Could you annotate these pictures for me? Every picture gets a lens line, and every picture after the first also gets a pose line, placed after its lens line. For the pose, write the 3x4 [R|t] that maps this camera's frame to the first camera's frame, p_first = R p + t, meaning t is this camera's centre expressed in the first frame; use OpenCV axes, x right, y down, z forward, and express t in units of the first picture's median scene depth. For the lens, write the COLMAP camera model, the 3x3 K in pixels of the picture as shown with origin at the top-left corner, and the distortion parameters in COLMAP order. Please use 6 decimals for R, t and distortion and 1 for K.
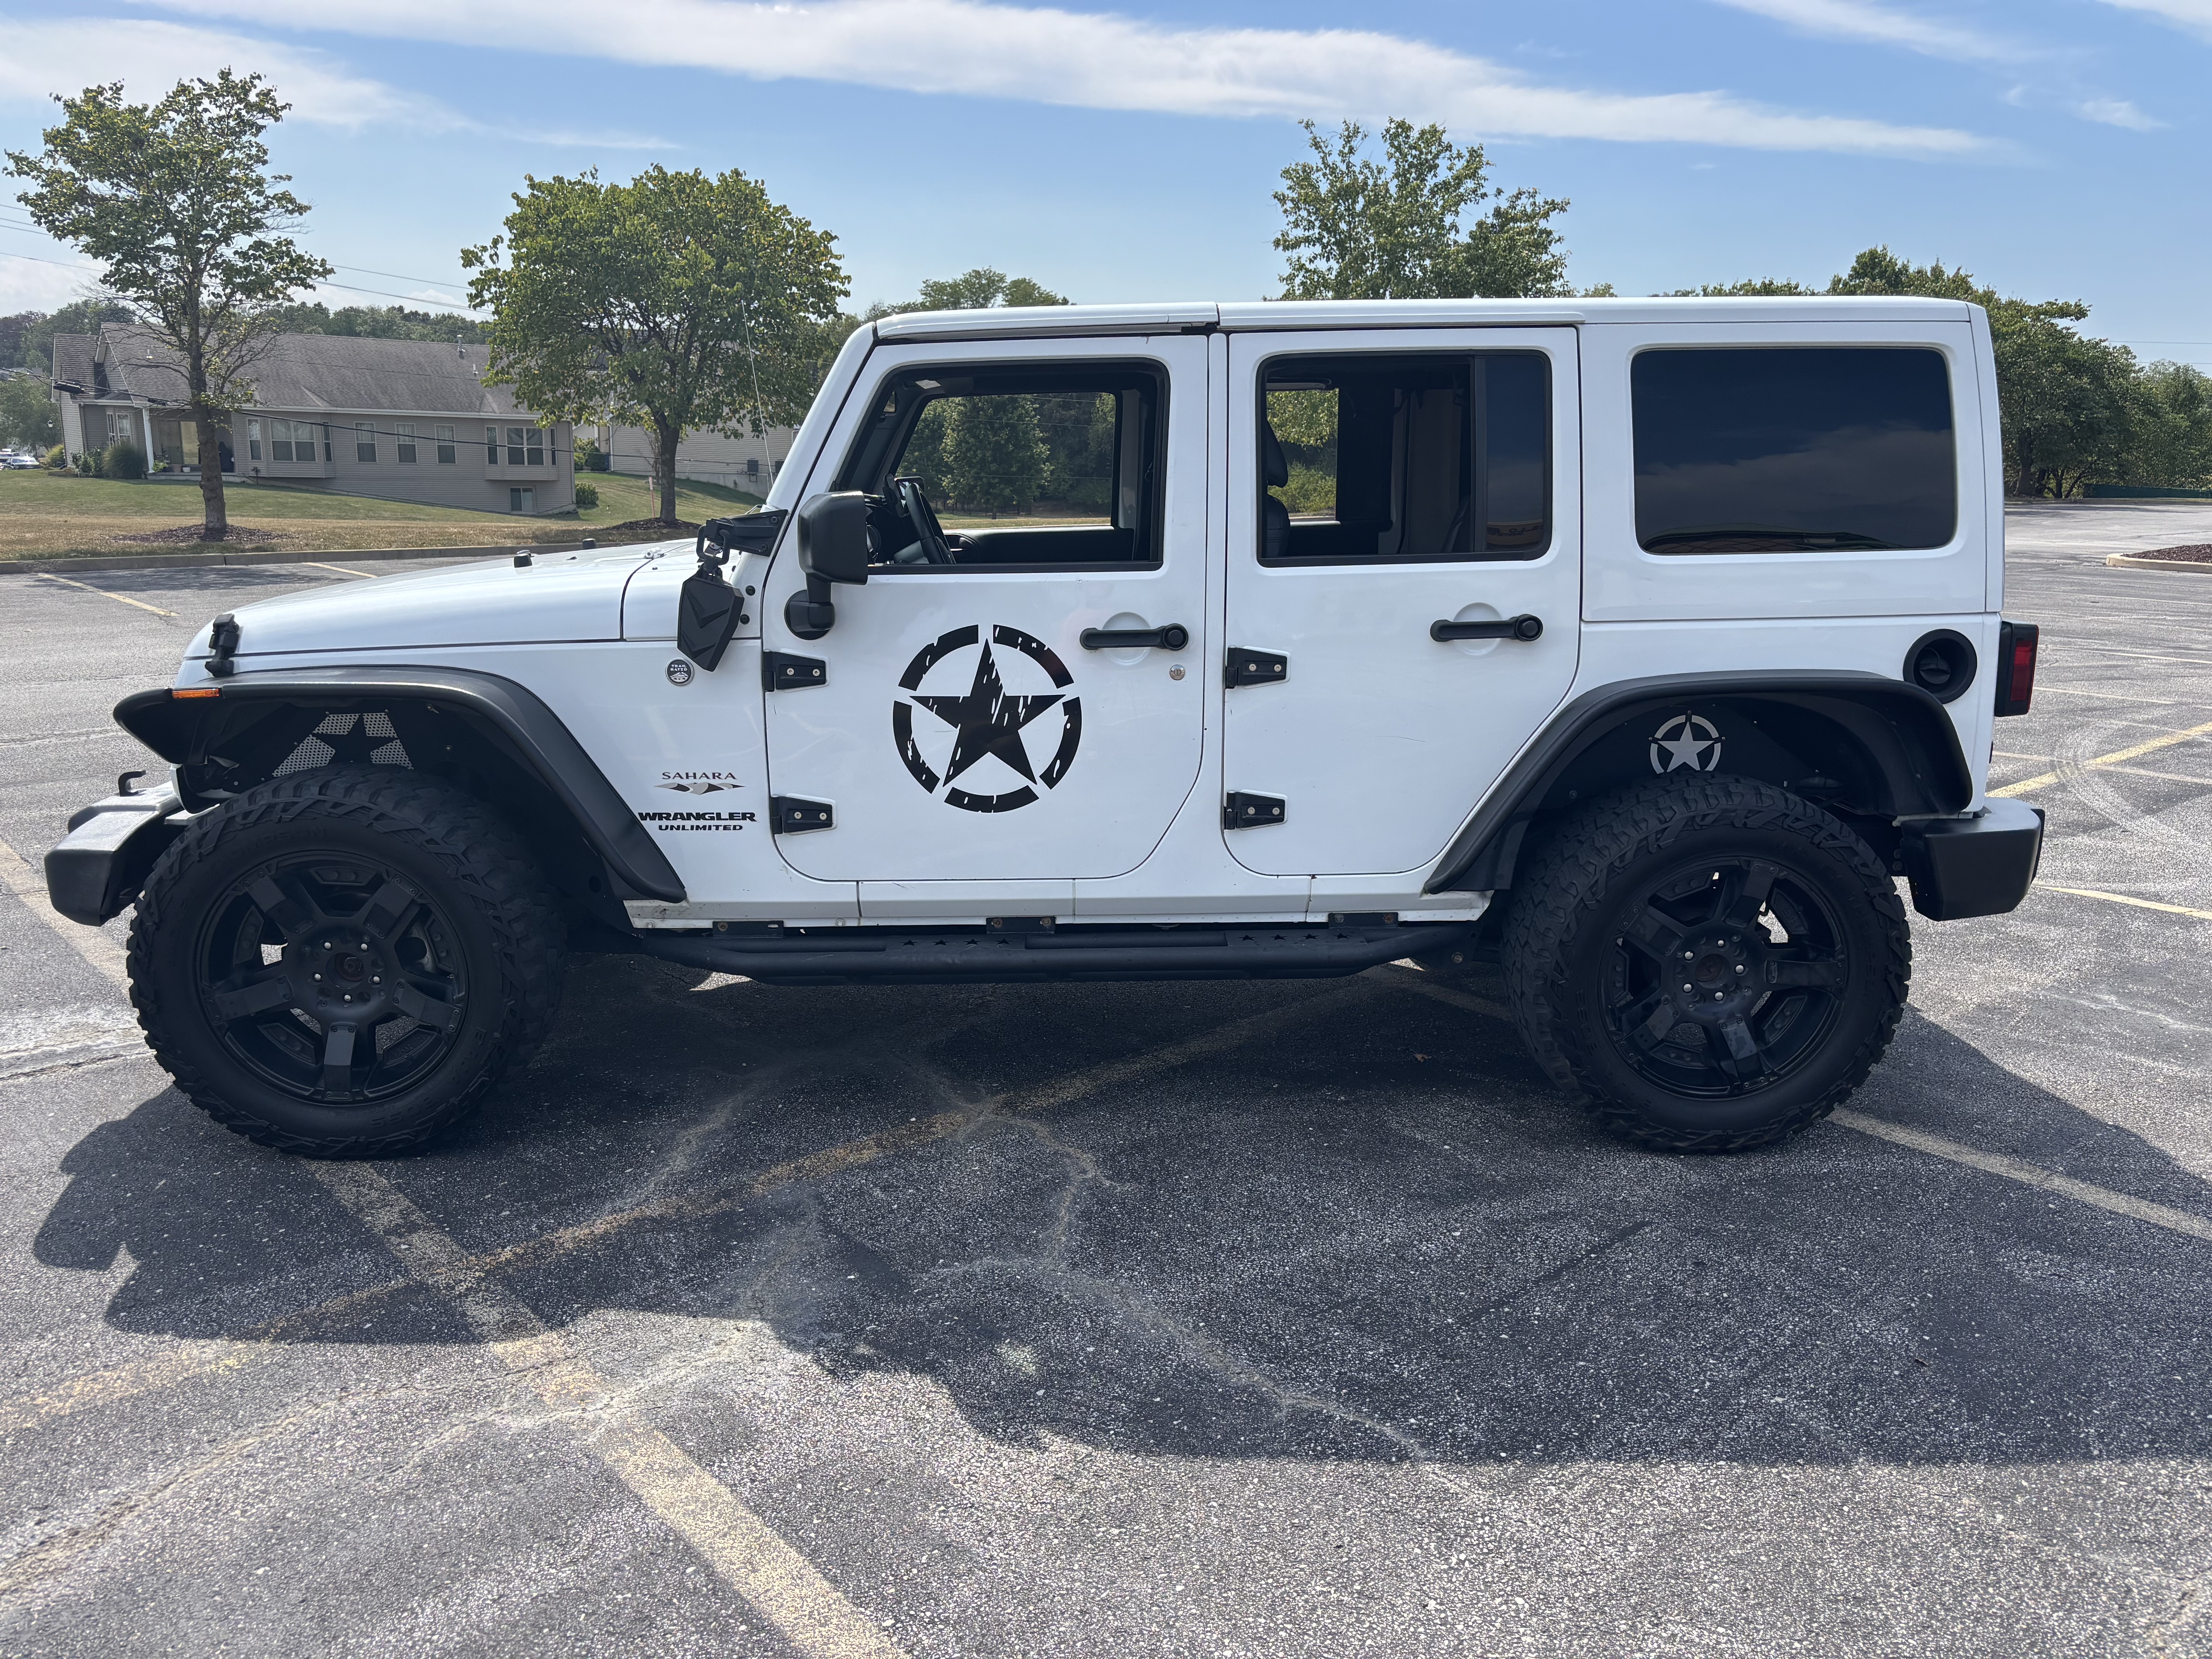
lens RADIAL K [[1711.7, 0, 1105.4], [0, 1711.7, 789.0], [0, 0, 1]] dist [0.044620, -0.056235]
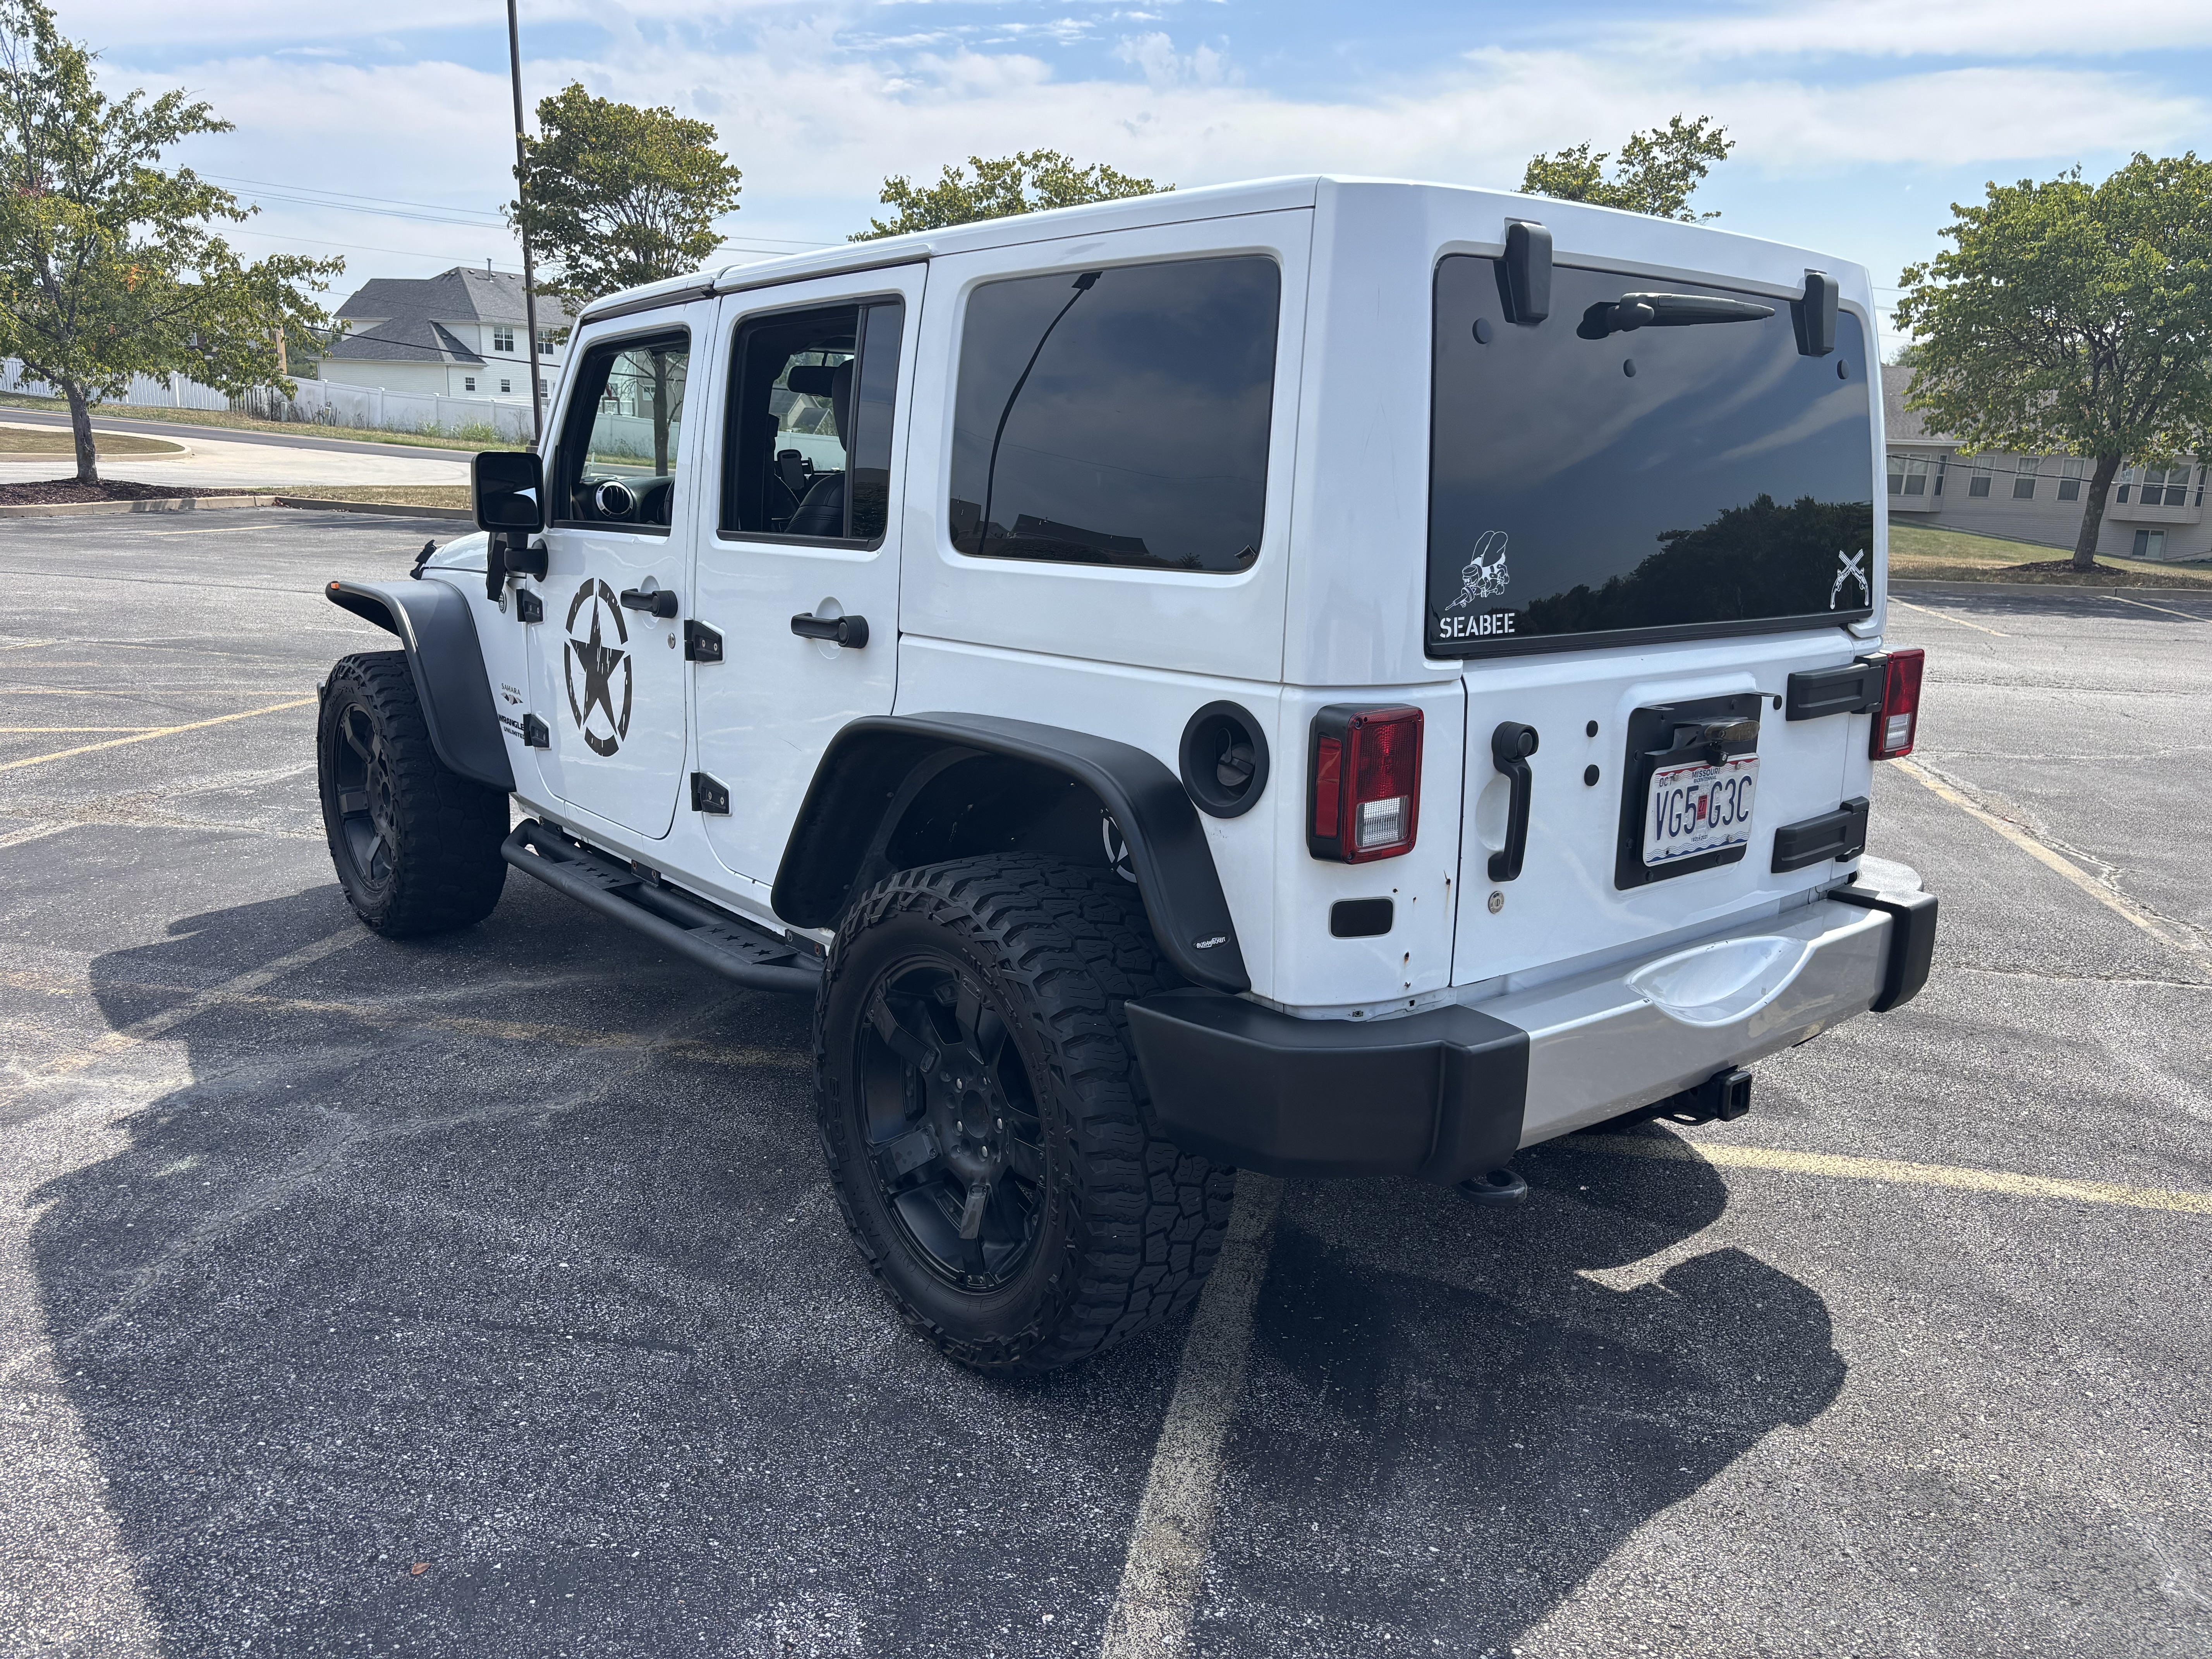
lens RADIAL K [[1711.7, 0, 1105.4], [0, 1711.7, 789.0], [0, 0, 1]] dist [0.044620, -0.056235]
pose [[0.595713, 0.162303, -0.786628, 0.950379], [-0.178966, 0.981572, 0.066994, -0.091824], [0.783005, 0.100871, 0.613781, 0.577918]]
